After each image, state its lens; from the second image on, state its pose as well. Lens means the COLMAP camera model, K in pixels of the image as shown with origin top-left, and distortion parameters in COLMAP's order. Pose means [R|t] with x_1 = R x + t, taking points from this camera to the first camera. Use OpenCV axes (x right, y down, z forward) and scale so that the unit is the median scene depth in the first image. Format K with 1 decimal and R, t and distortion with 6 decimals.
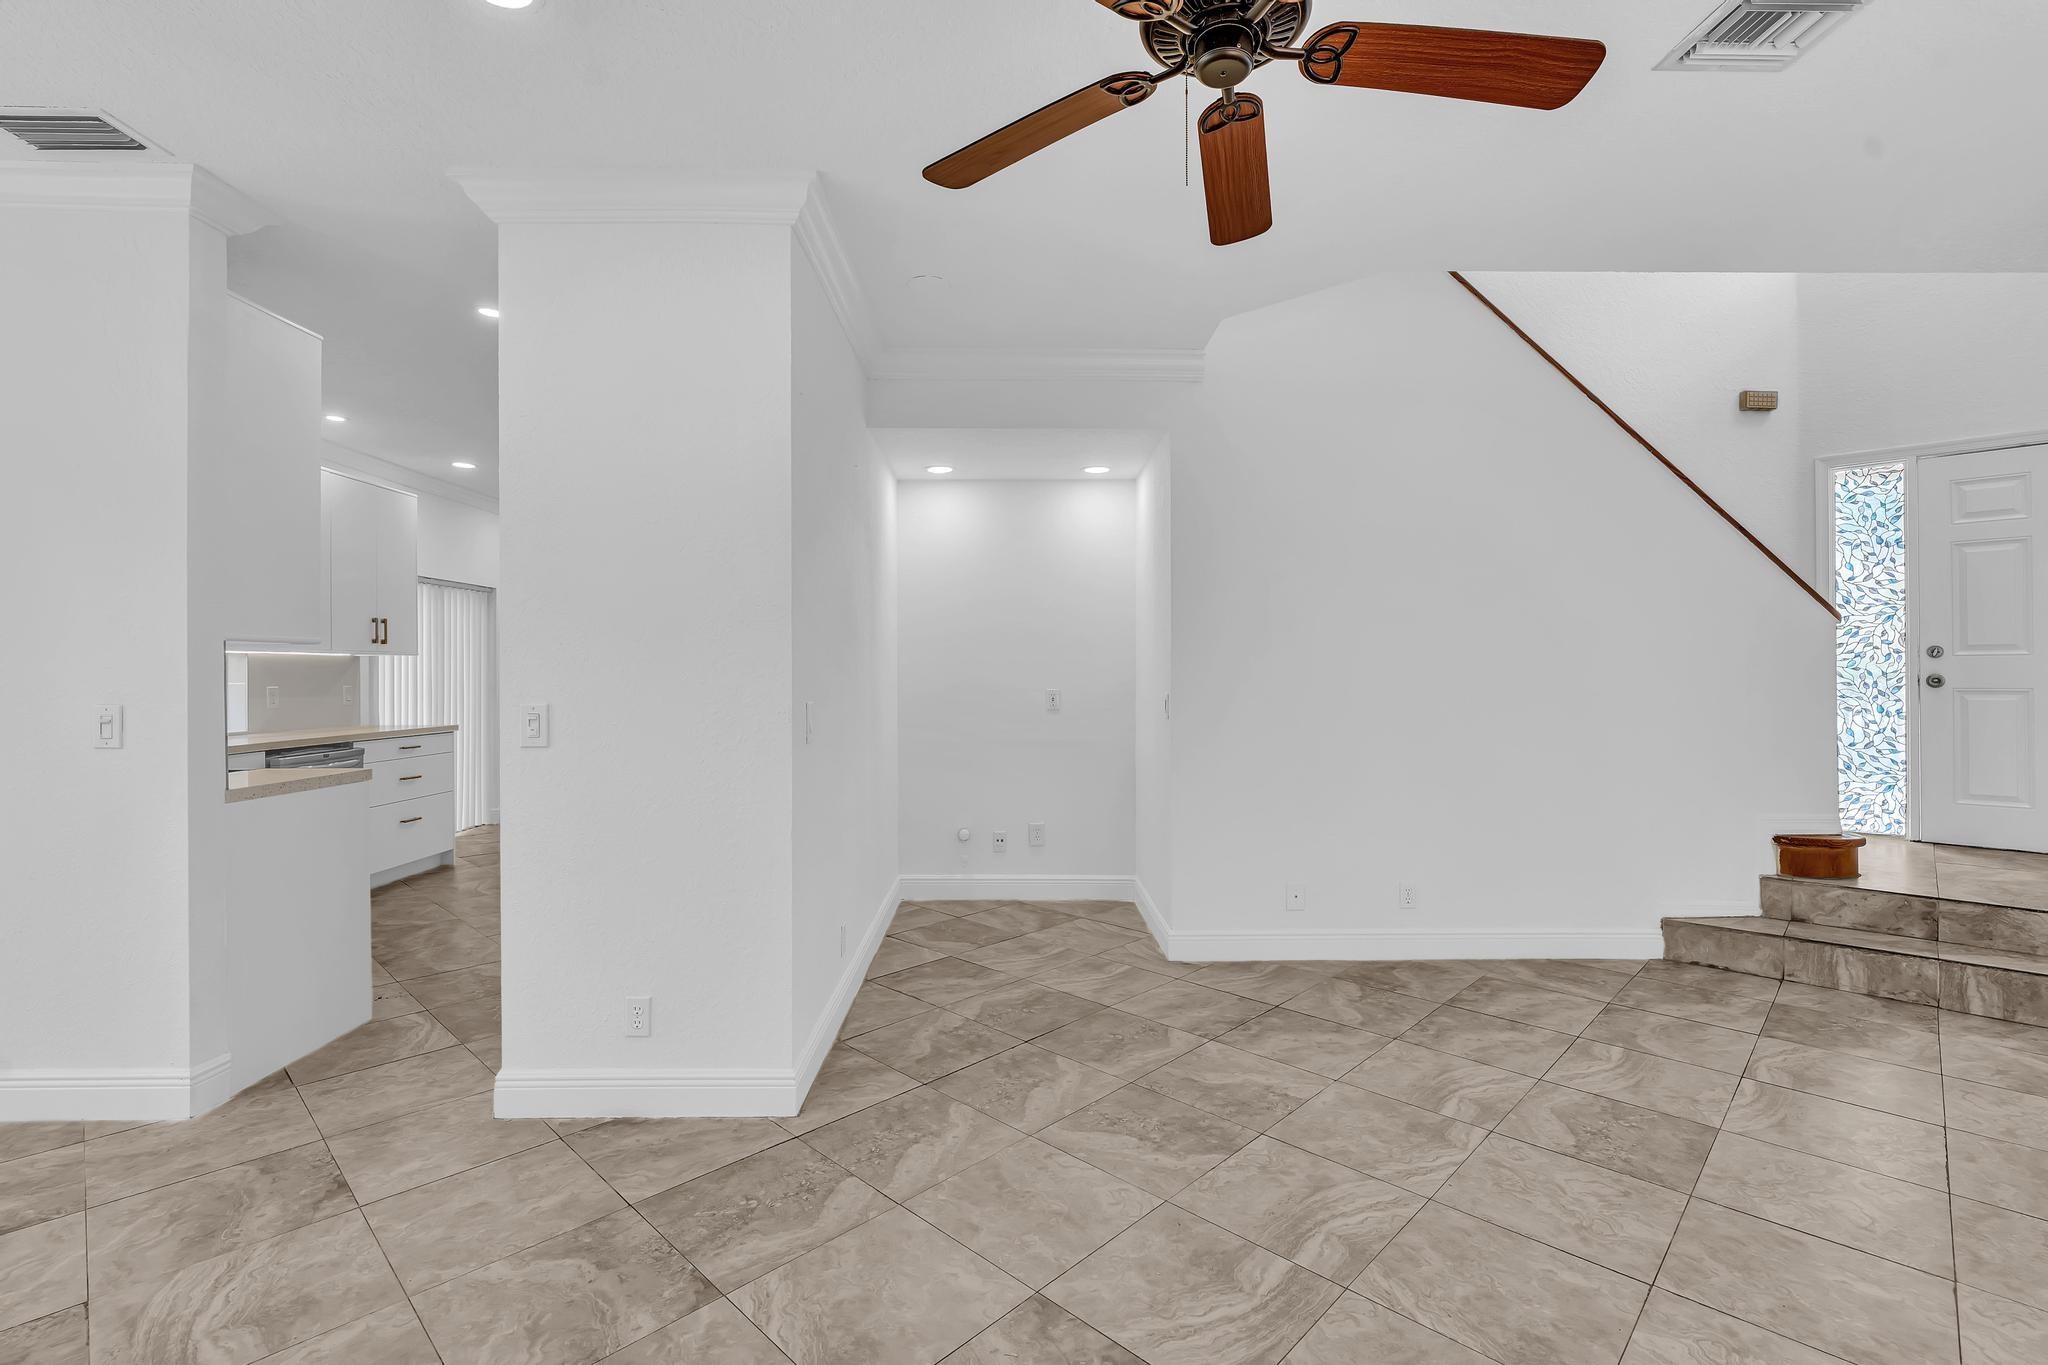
lens RADIAL K [[922.7, 0, 1023.4], [0, 922.7, 671.9], [0, 0, 1]] dist [-0.008121, 0.003208]
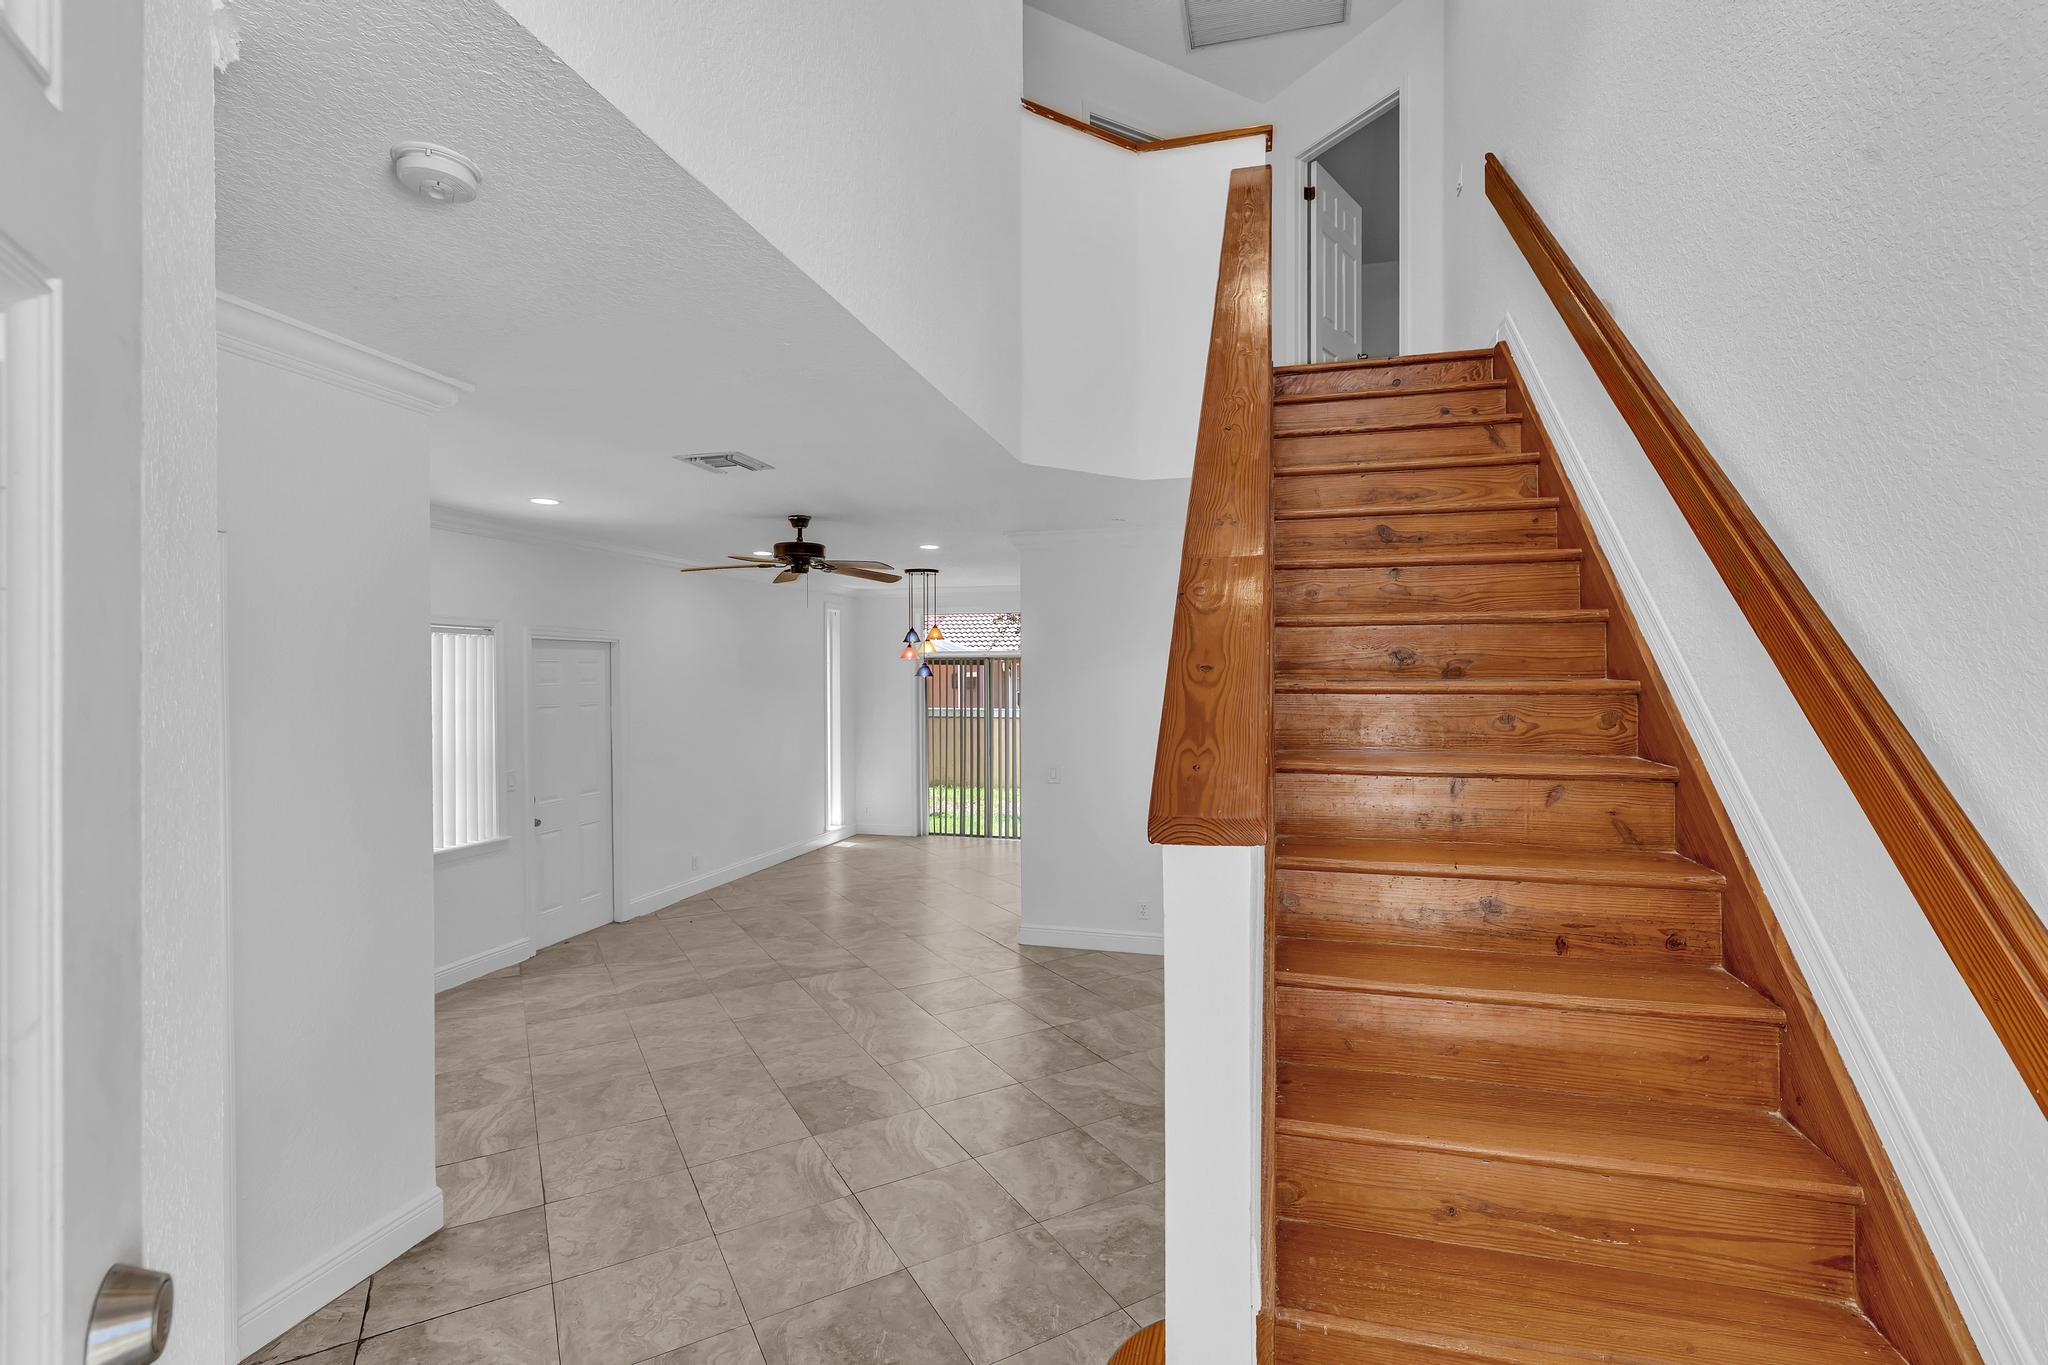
lens RADIAL K [[912.2, 0, 1024.0], [0, 912.2, 682.5], [0, 0, 1]] dist [-0.006332, 0.001750]
pose [[-0.268060, 0.007913, -0.963370, 1.377101], [-0.001185, 0.999963, 0.008543, -0.131109], [0.963401, 0.003432, -0.268041, 1.161724]]
